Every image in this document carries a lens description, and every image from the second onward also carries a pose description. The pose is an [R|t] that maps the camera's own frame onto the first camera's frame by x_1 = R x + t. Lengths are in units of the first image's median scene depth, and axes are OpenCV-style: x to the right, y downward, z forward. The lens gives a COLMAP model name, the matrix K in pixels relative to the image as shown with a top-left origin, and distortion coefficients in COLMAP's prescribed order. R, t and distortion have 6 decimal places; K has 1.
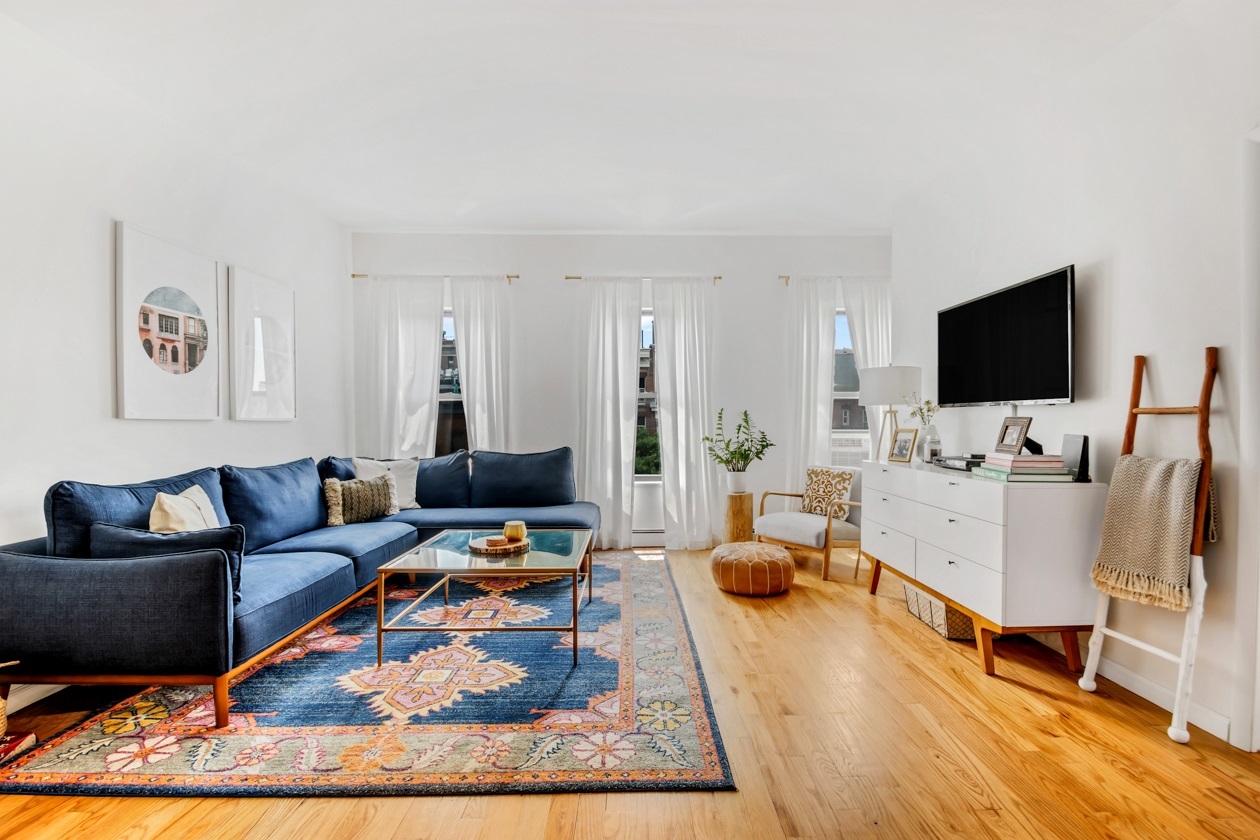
lens RADIAL K [[553.4, 0, 642.3], [0, 553.4, 430.4], [0, 0, 1]] dist [0.010182, -0.015520]
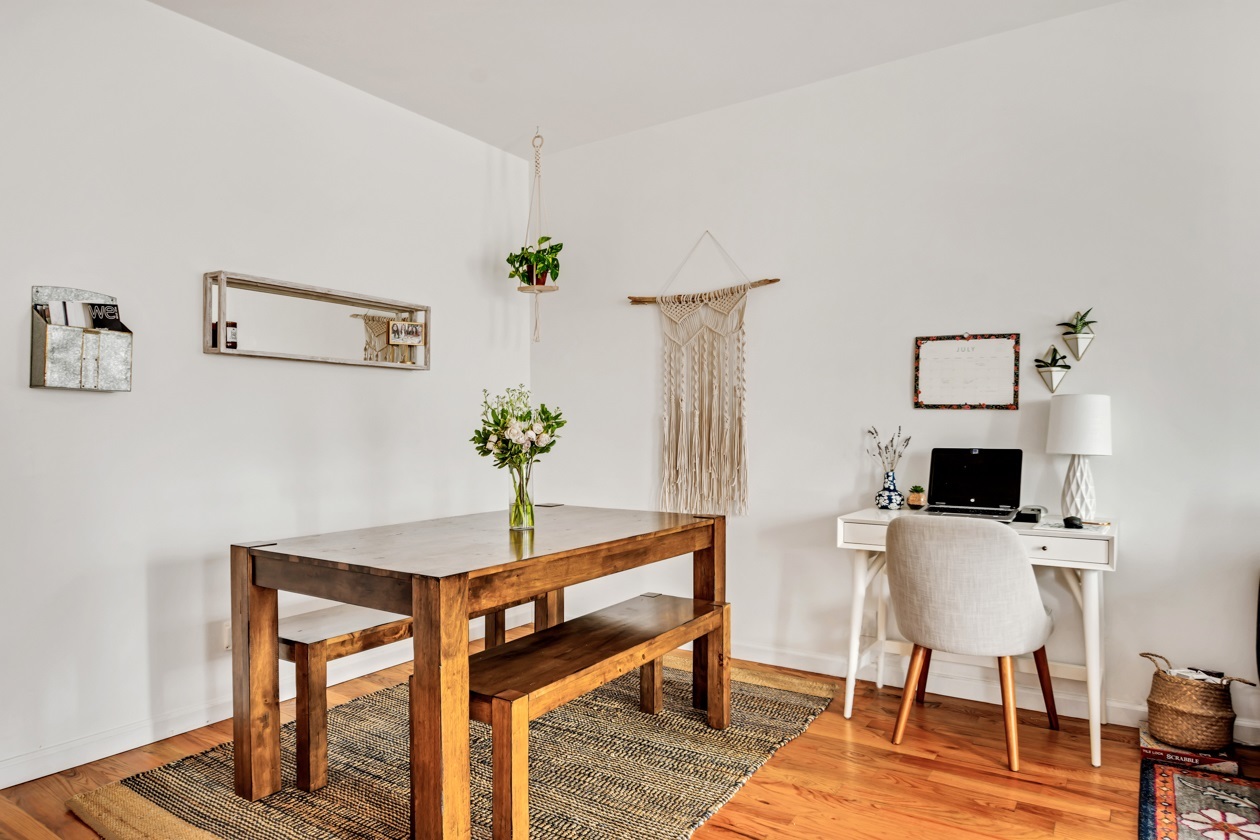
lens RADIAL K [[783.3, 0, 642.2], [0, 783.3, 434.2], [0, 0, 1]] dist [-0.027823, -0.002640]
pose [[-0.559411, 0.011620, -0.828809, 0.310449], [-0.011276, 0.999703, 0.021627, -0.006192], [0.828814, 0.021444, -0.559114, 0.551507]]
